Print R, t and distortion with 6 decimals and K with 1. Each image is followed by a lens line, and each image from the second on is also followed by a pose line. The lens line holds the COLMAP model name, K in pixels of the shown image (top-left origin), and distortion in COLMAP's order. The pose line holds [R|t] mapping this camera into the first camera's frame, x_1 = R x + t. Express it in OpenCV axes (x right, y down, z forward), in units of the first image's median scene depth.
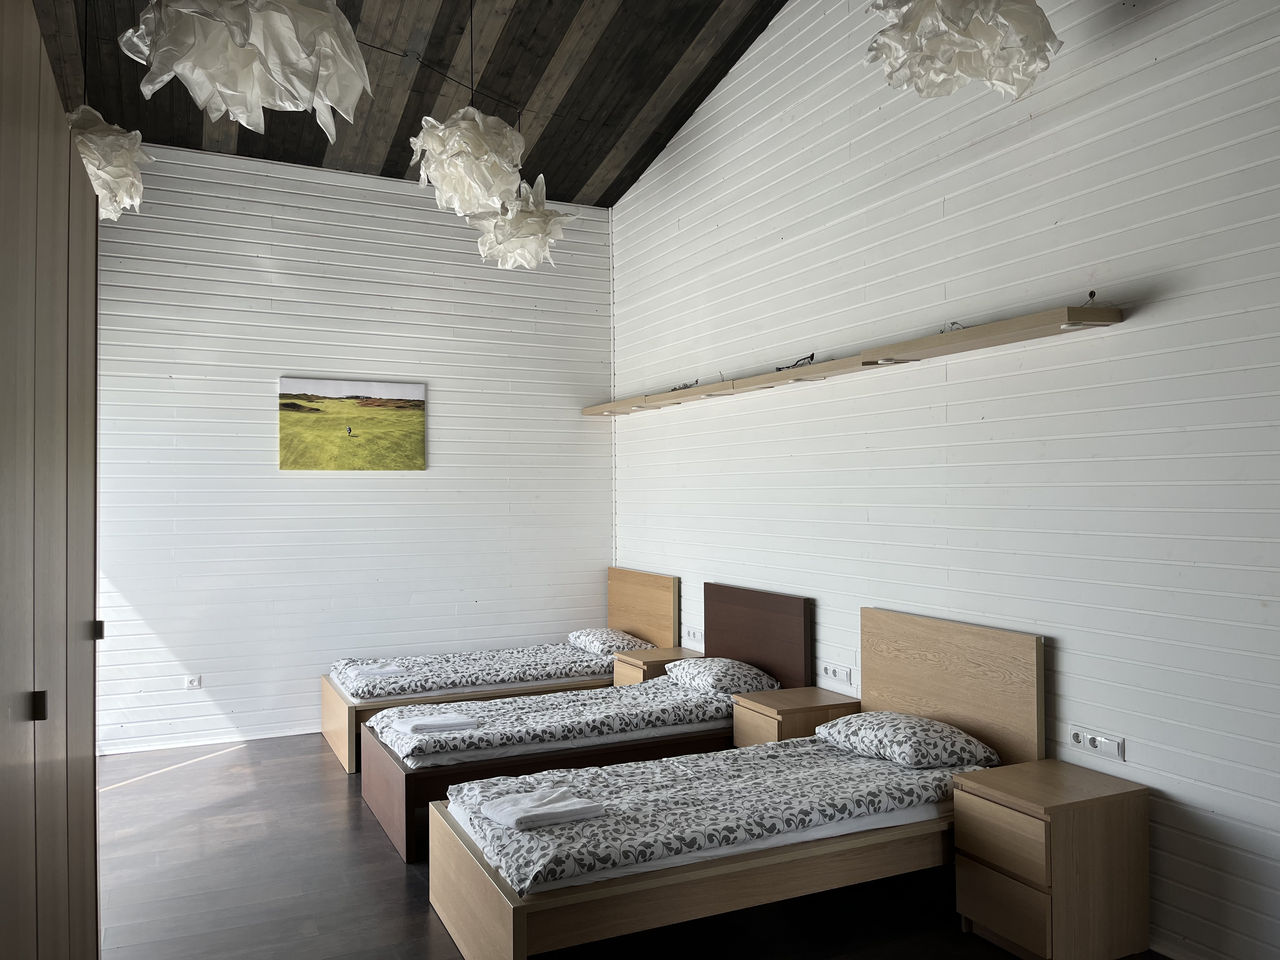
lens RADIAL K [[980.0, 0, 652.9], [0, 980.0, 469.5], [0, 0, 1]] dist [0.060235, -0.090541]
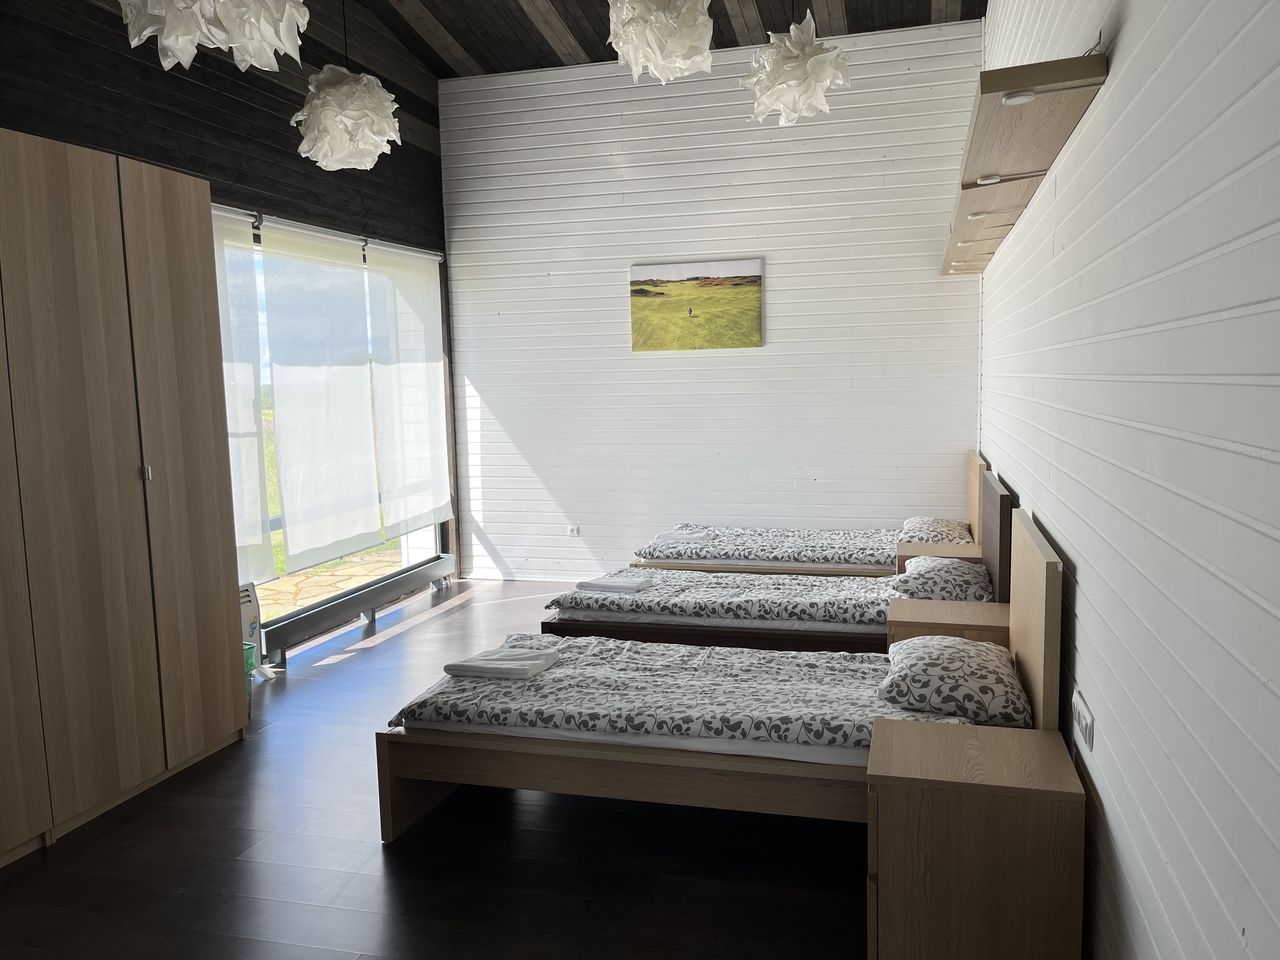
lens RADIAL K [[980.0, 0, 647.4], [0, 980.0, 482.3], [0, 0, 1]] dist [0.060235, -0.090541]
pose [[0.746337, 0.058005, -0.663035, 0.489741], [0.034066, 0.991560, 0.125092, 0.012015], [0.664695, -0.115948, 0.738062, 0.229893]]
